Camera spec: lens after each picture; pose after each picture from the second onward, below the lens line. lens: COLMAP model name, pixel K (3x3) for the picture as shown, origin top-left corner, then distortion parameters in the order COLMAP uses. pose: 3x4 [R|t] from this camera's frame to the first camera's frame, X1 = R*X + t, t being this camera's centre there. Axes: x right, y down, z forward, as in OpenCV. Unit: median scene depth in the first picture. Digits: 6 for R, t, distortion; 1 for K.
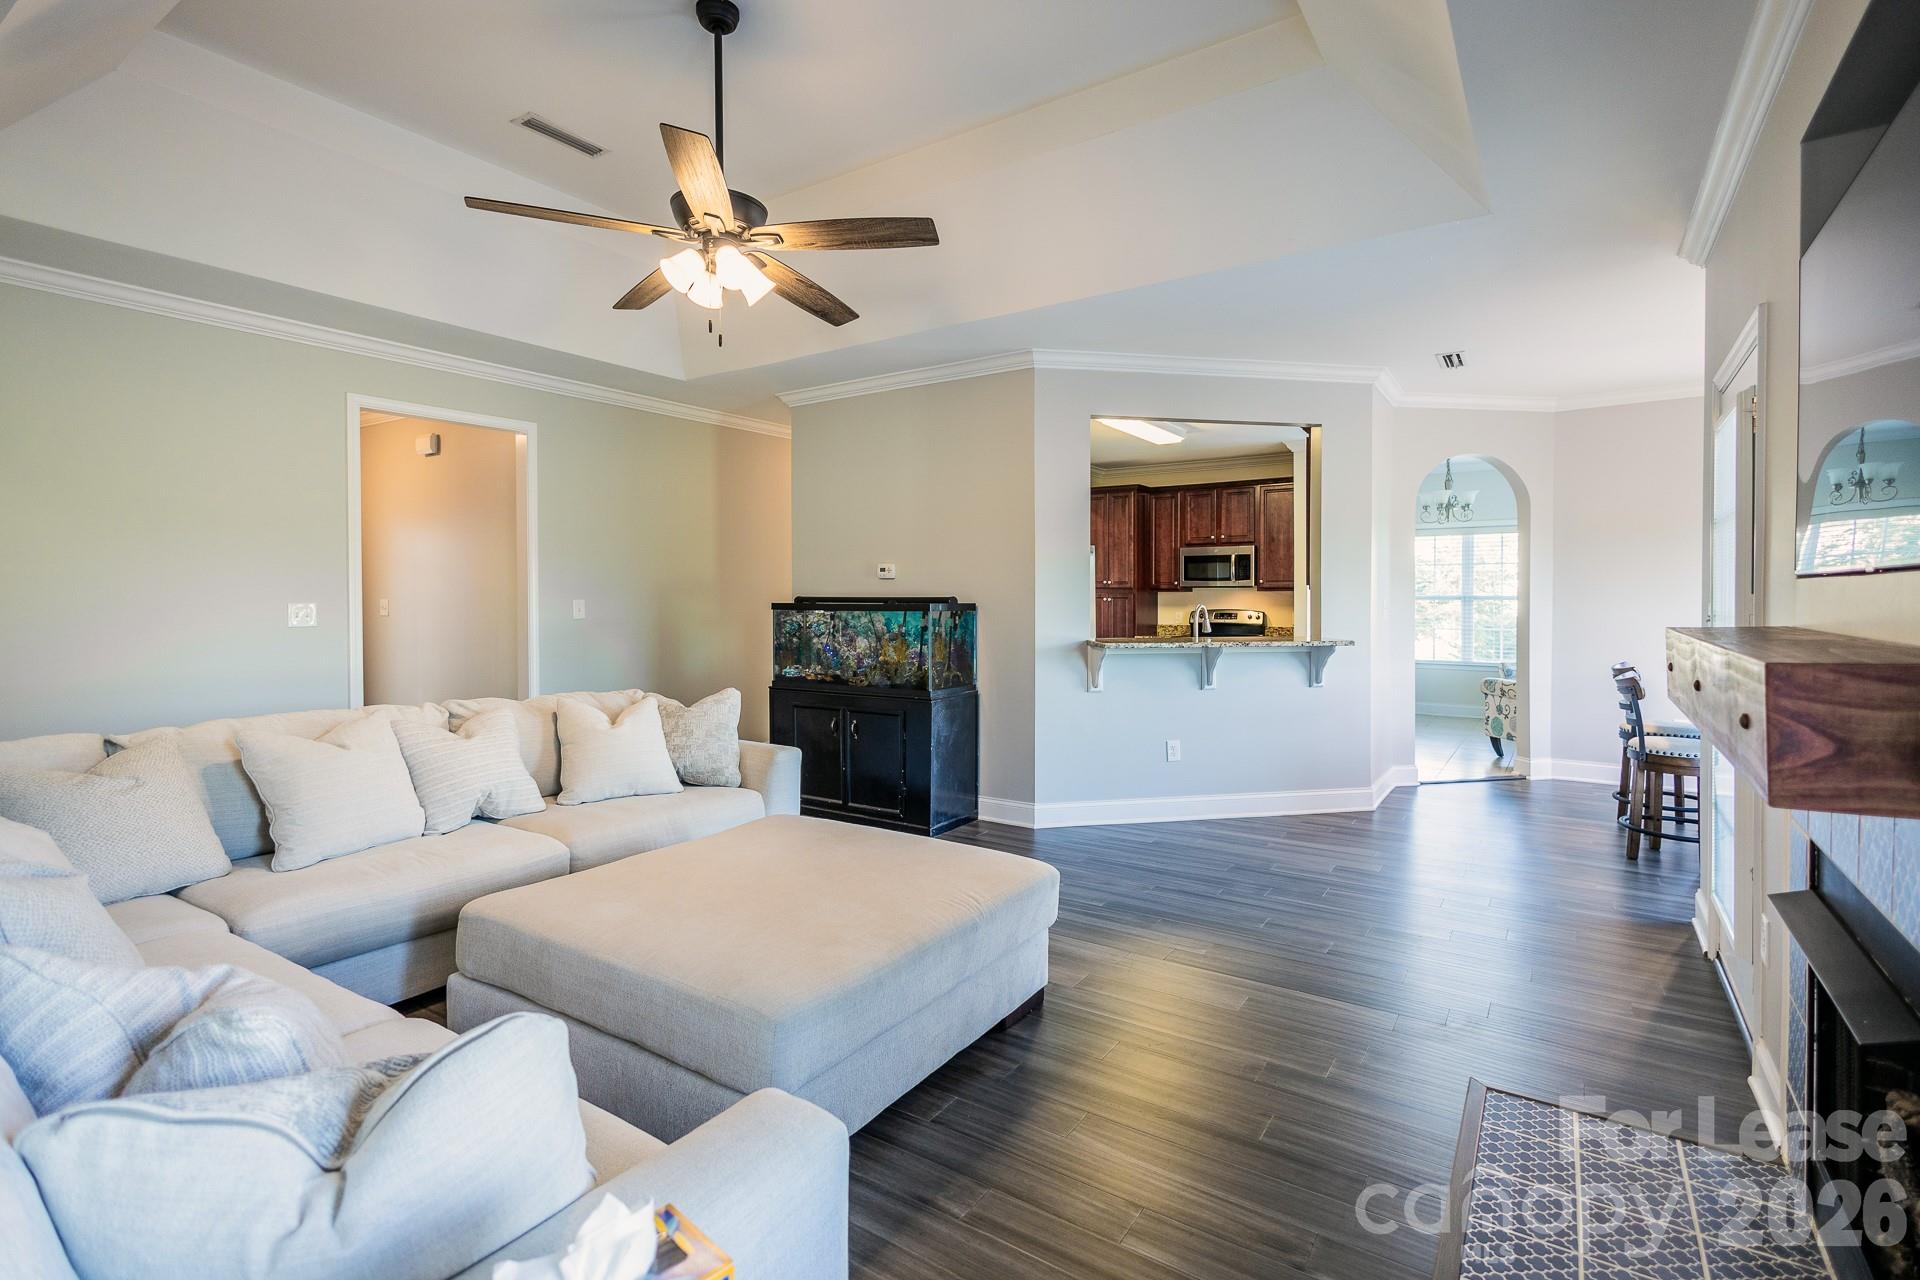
lens RADIAL K [[910.5, 0, 990.5], [0, 910.5, 604.1], [0, 0, 1]] dist [0.013947, 0.000329]
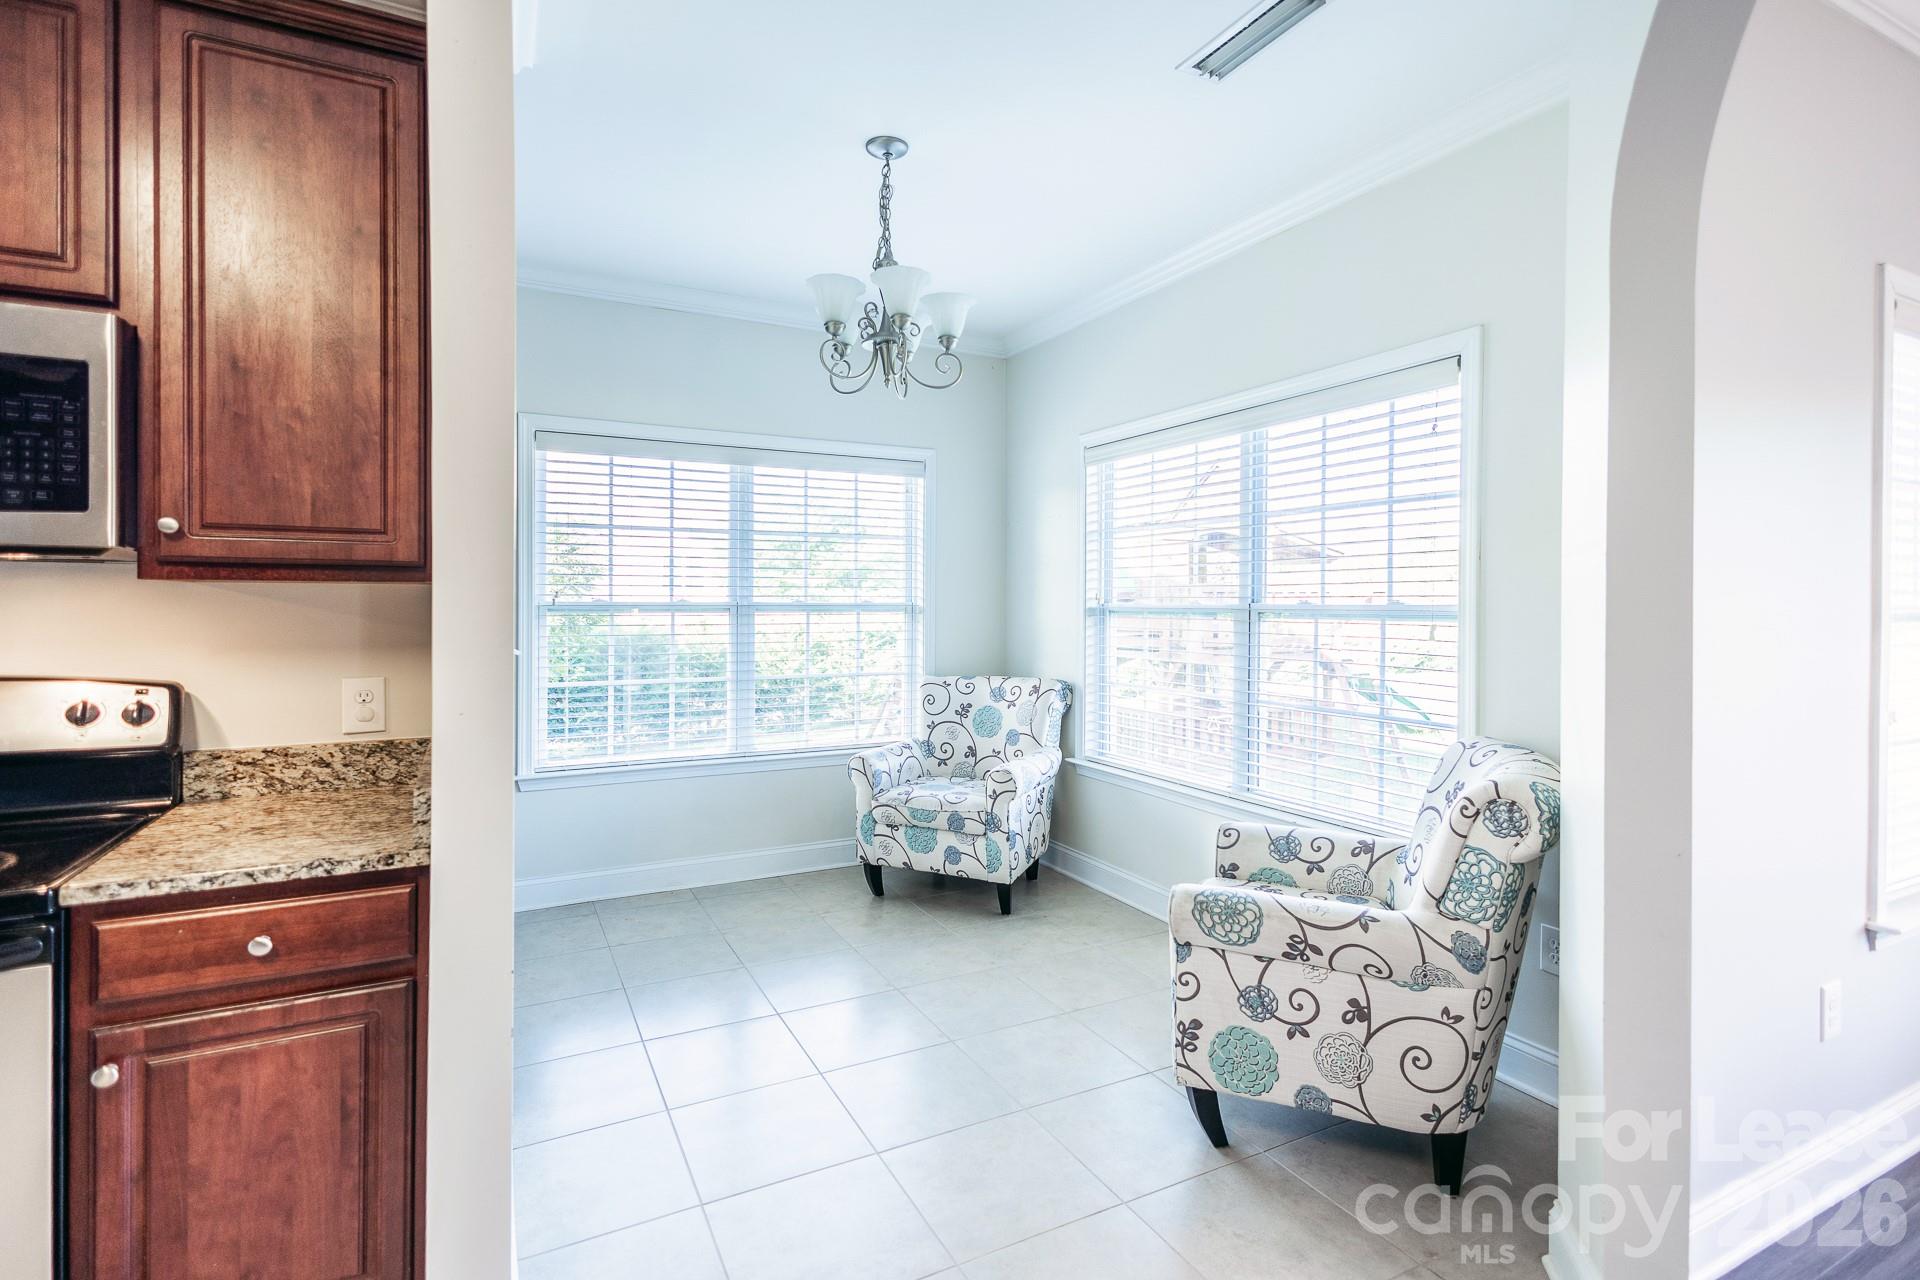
lens RADIAL K [[910.5, 0, 990.5], [0, 910.5, 604.1], [0, 0, 1]] dist [0.013947, 0.000329]
pose [[0.489273, -0.000101, 0.872131, 0.215901], [0.002394, 0.999996, -0.001228, -0.008289], [-0.872127, 0.002689, 0.489272, 0.762487]]
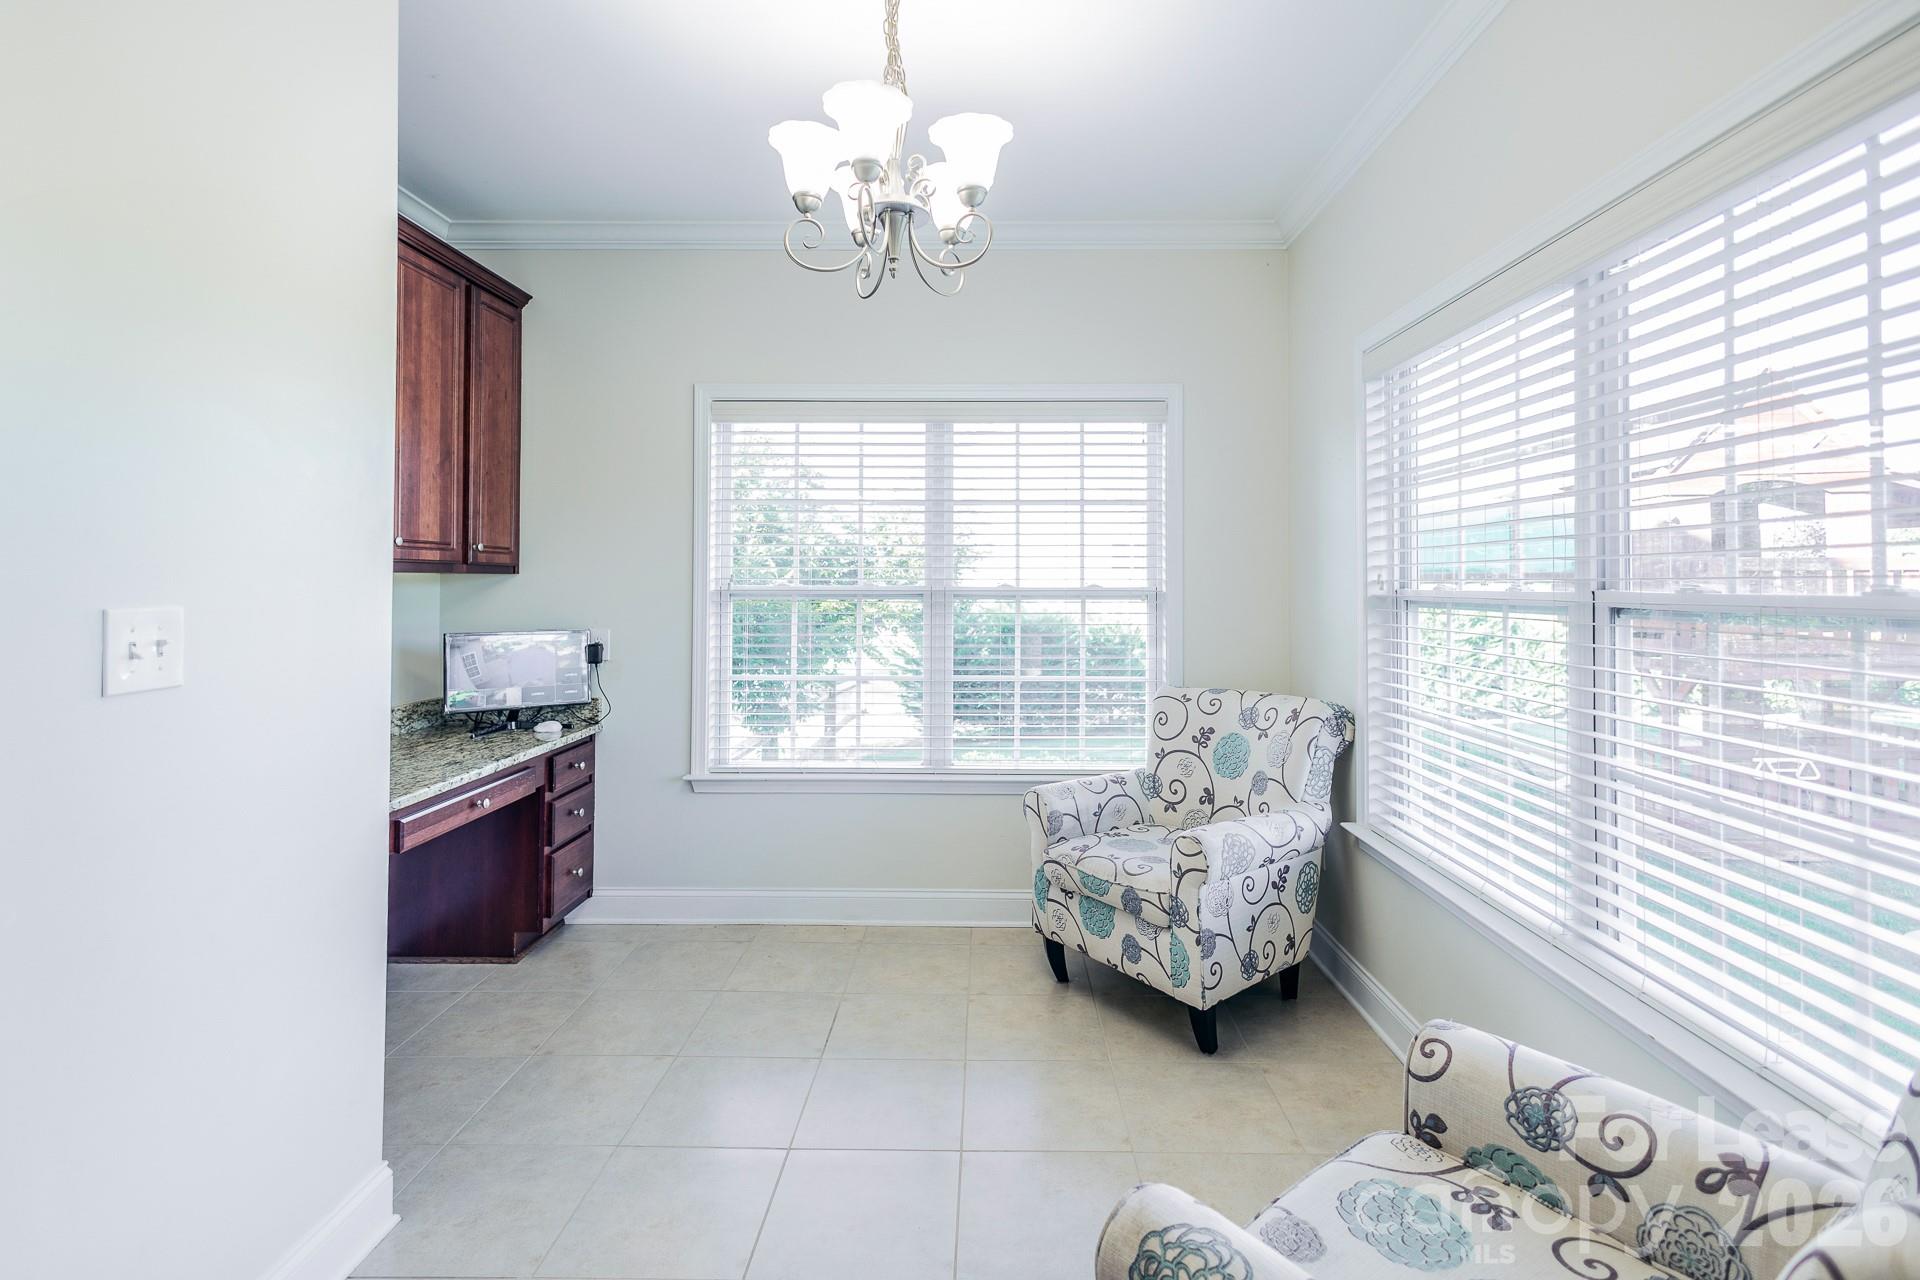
lens RADIAL K [[943.4, 0, 1003.5], [0, 943.4, 551.5], [0, 0, 1]] dist [0.010073, -0.000127]
pose [[0.843929, 0.021050, 0.536041, 0.377970], [0.000695, 0.999186, -0.040333, -0.009299], [-0.536454, 0.034411, 0.843228, 0.742799]]
